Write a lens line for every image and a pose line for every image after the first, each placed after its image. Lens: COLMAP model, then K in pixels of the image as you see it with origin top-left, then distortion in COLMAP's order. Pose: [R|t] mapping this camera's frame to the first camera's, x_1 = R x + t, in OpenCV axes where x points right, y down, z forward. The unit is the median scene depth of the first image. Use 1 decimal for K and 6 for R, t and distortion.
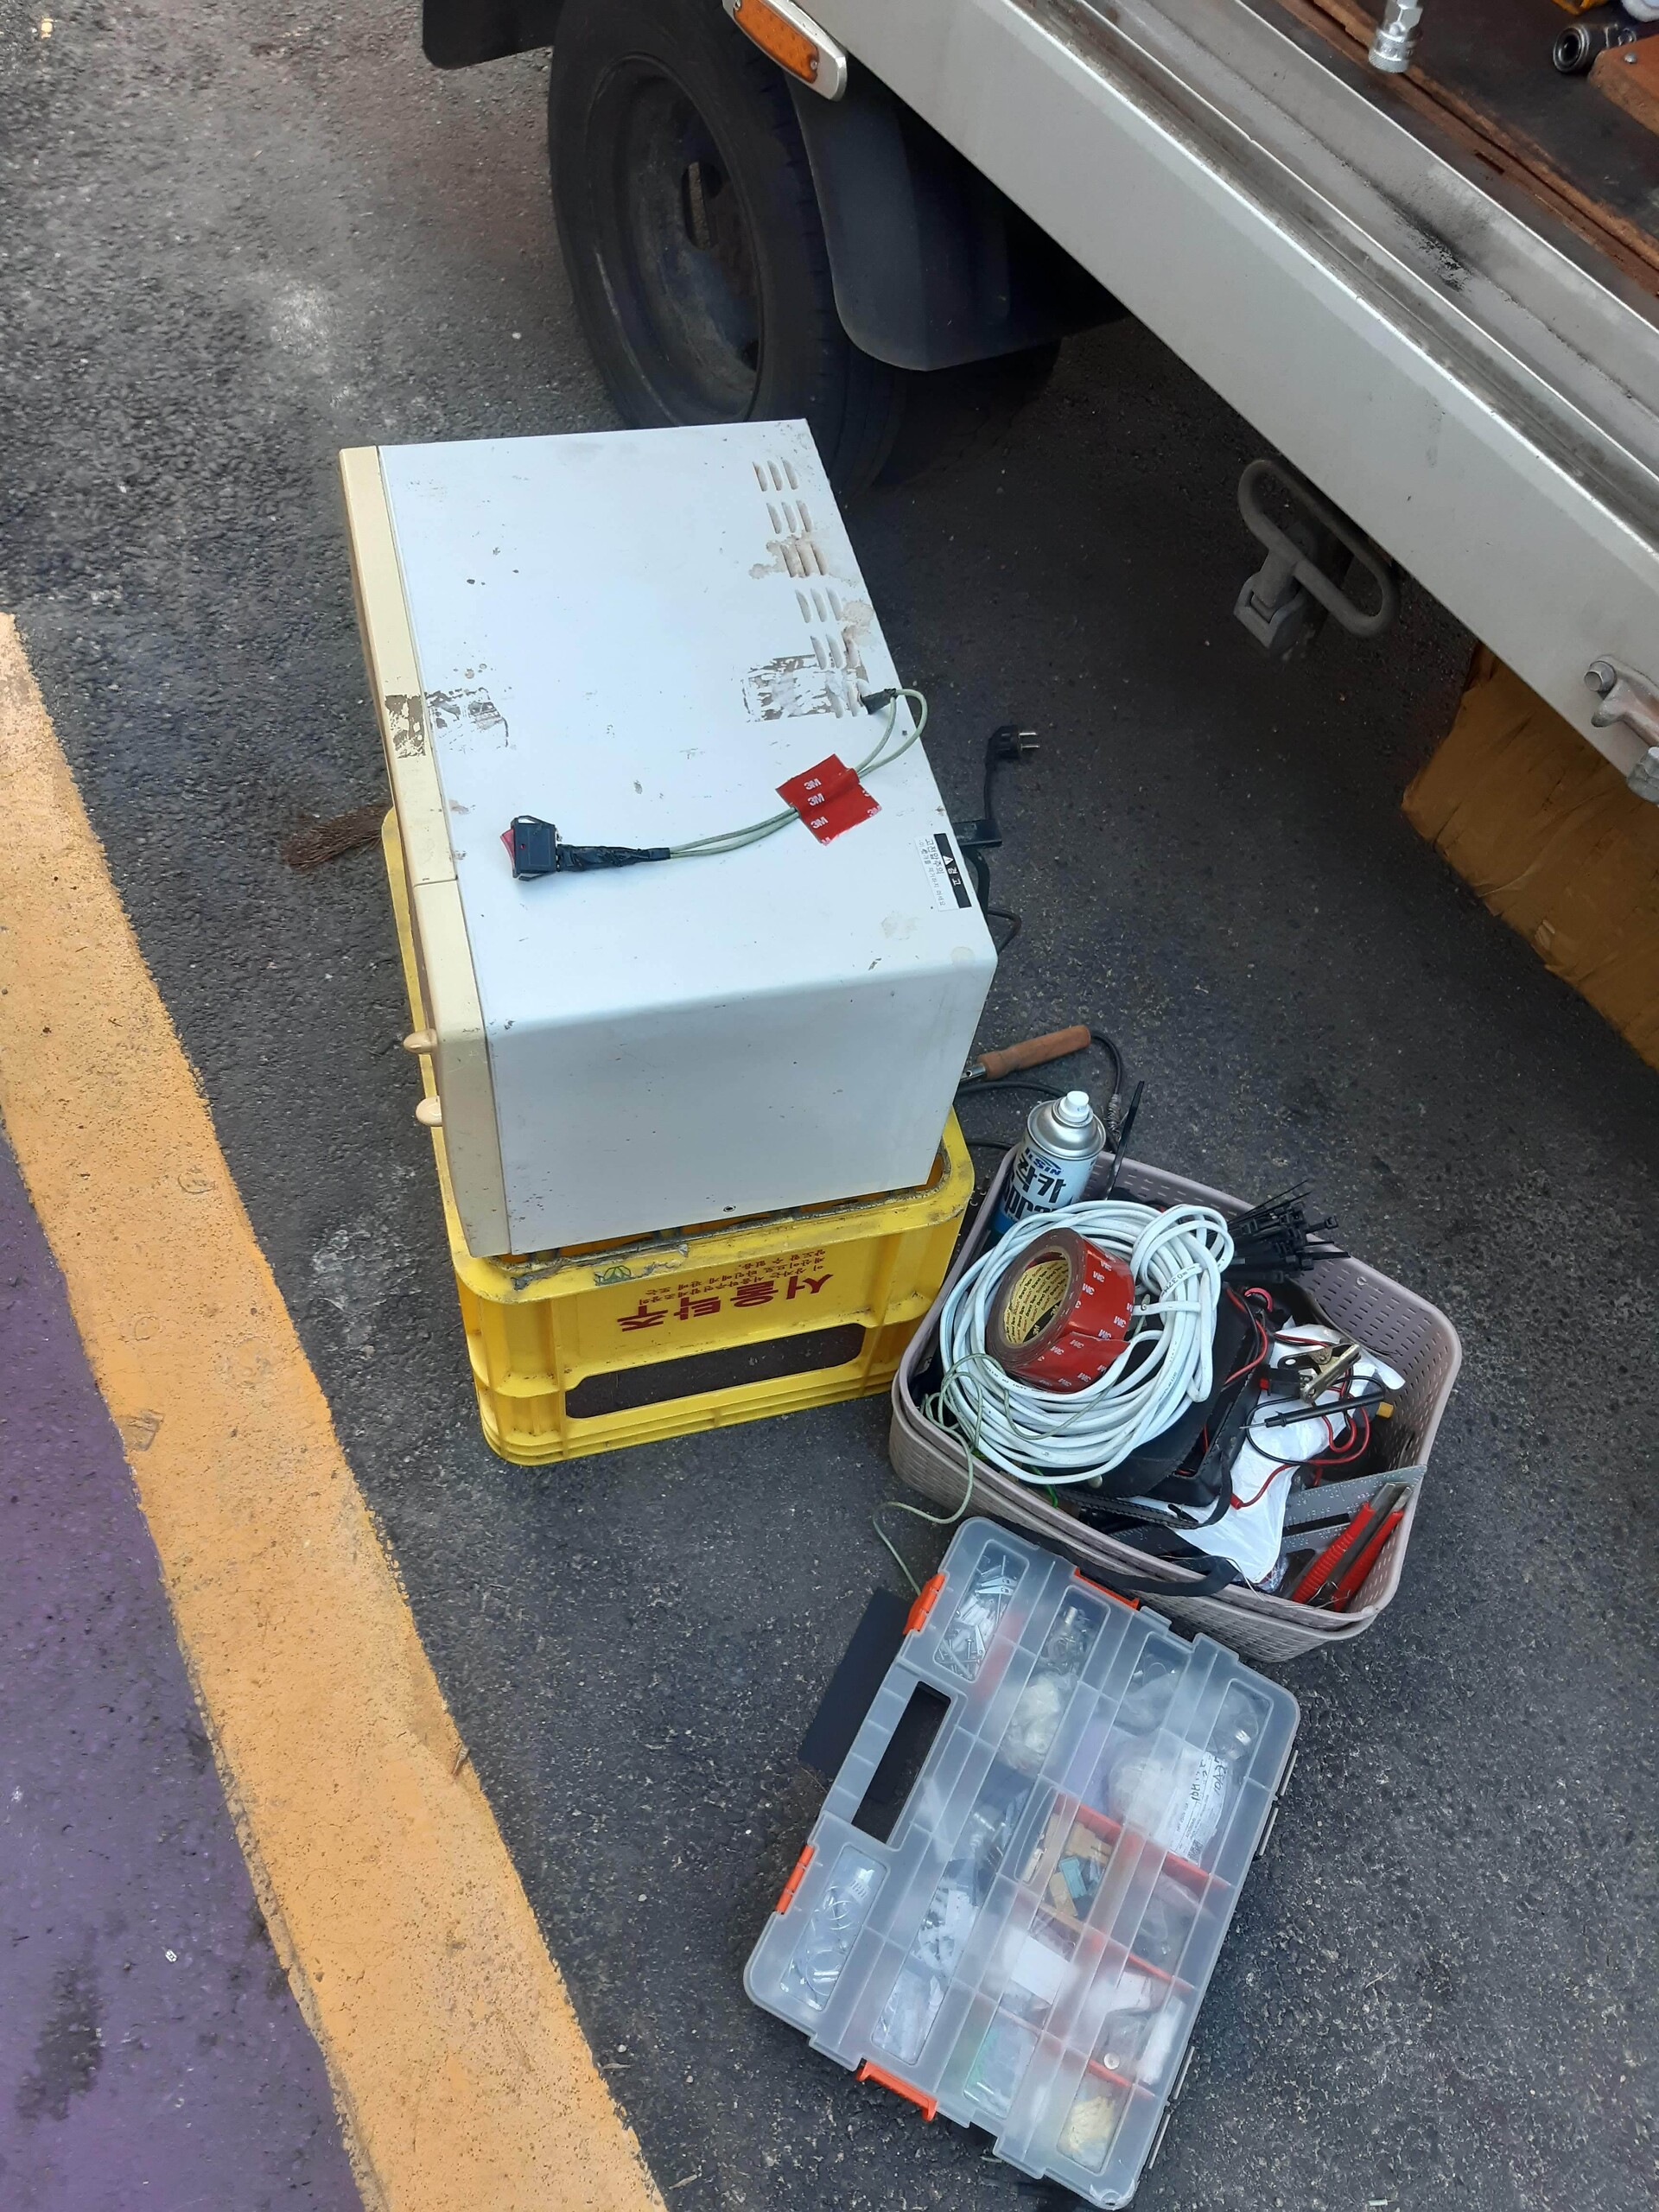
lens RADIAL K [[1718.9, 0, 829.5], [0, 1718.9, 1106.0], [0, 0, 1]] dist [-0.001547, -0.036720]
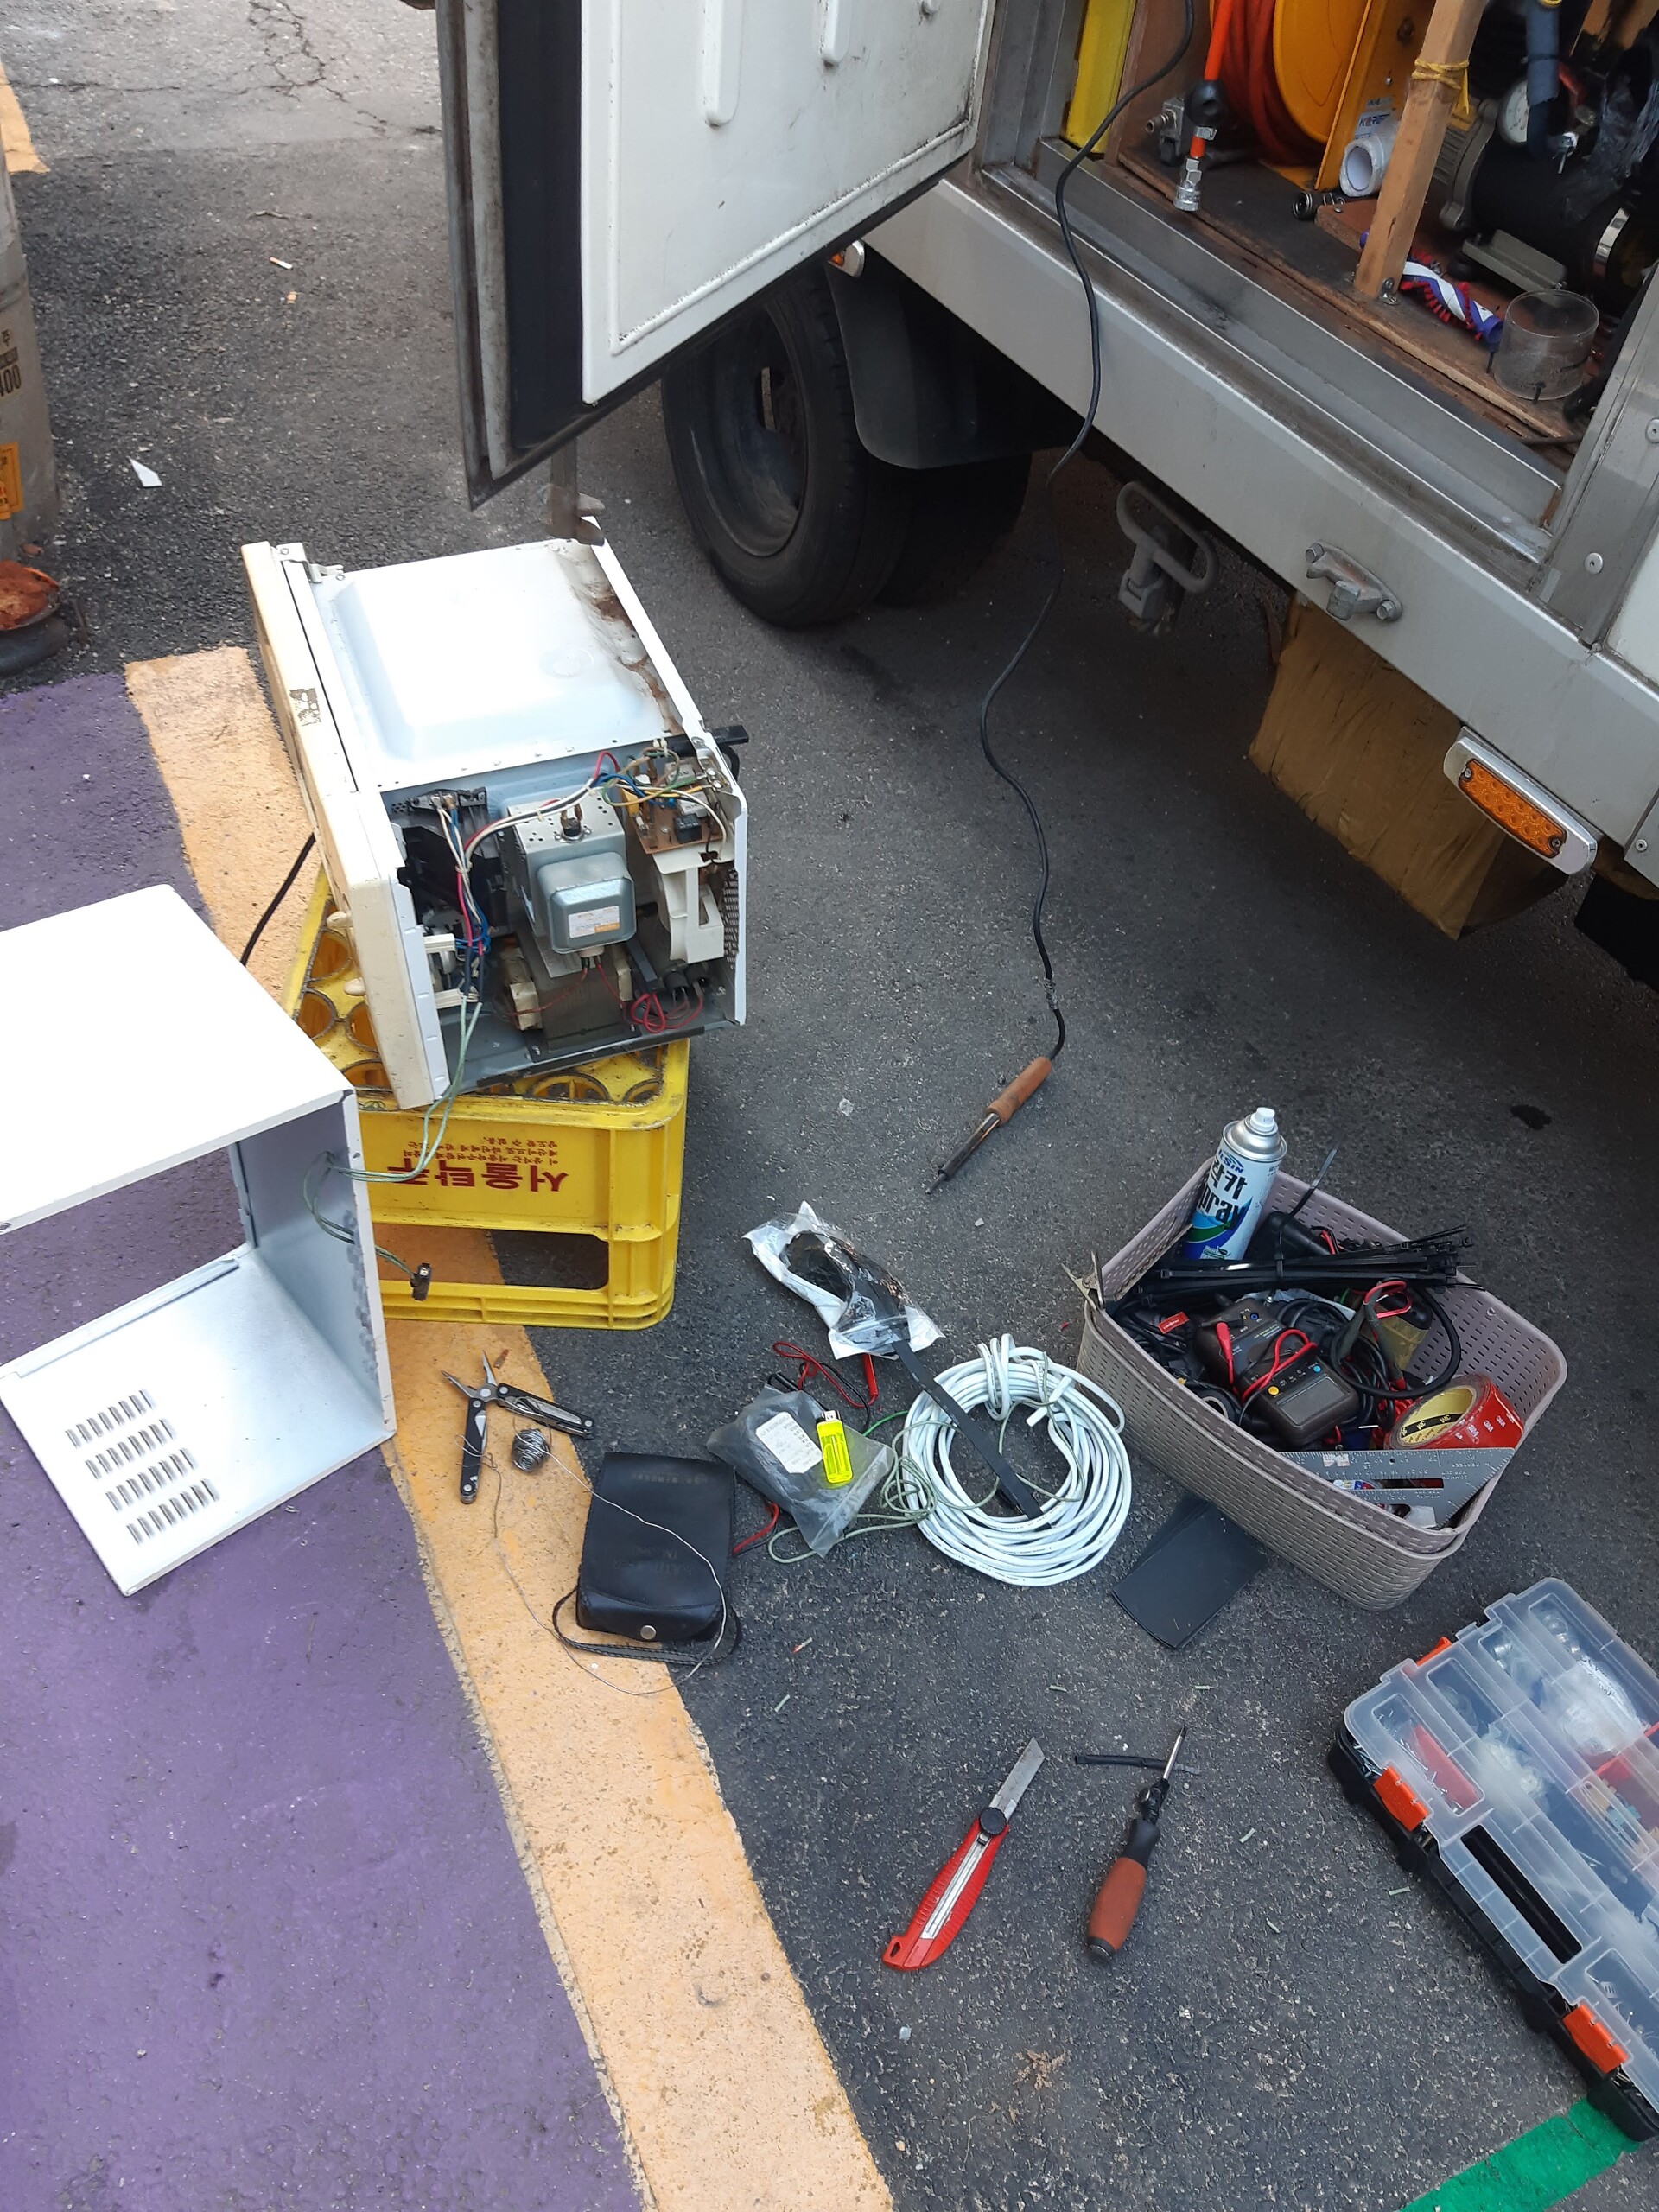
lens RADIAL K [[1698.3, 0, 829.5], [0, 1698.3, 1106.0], [0, 0, 1]] dist [0.002428, -0.004159]
pose [[0.998743, 0.036495, -0.034365, 0.051071], [-0.042323, 0.981270, -0.187932, 0.358499], [0.026863, 0.189150, 0.981581, -0.283743]]
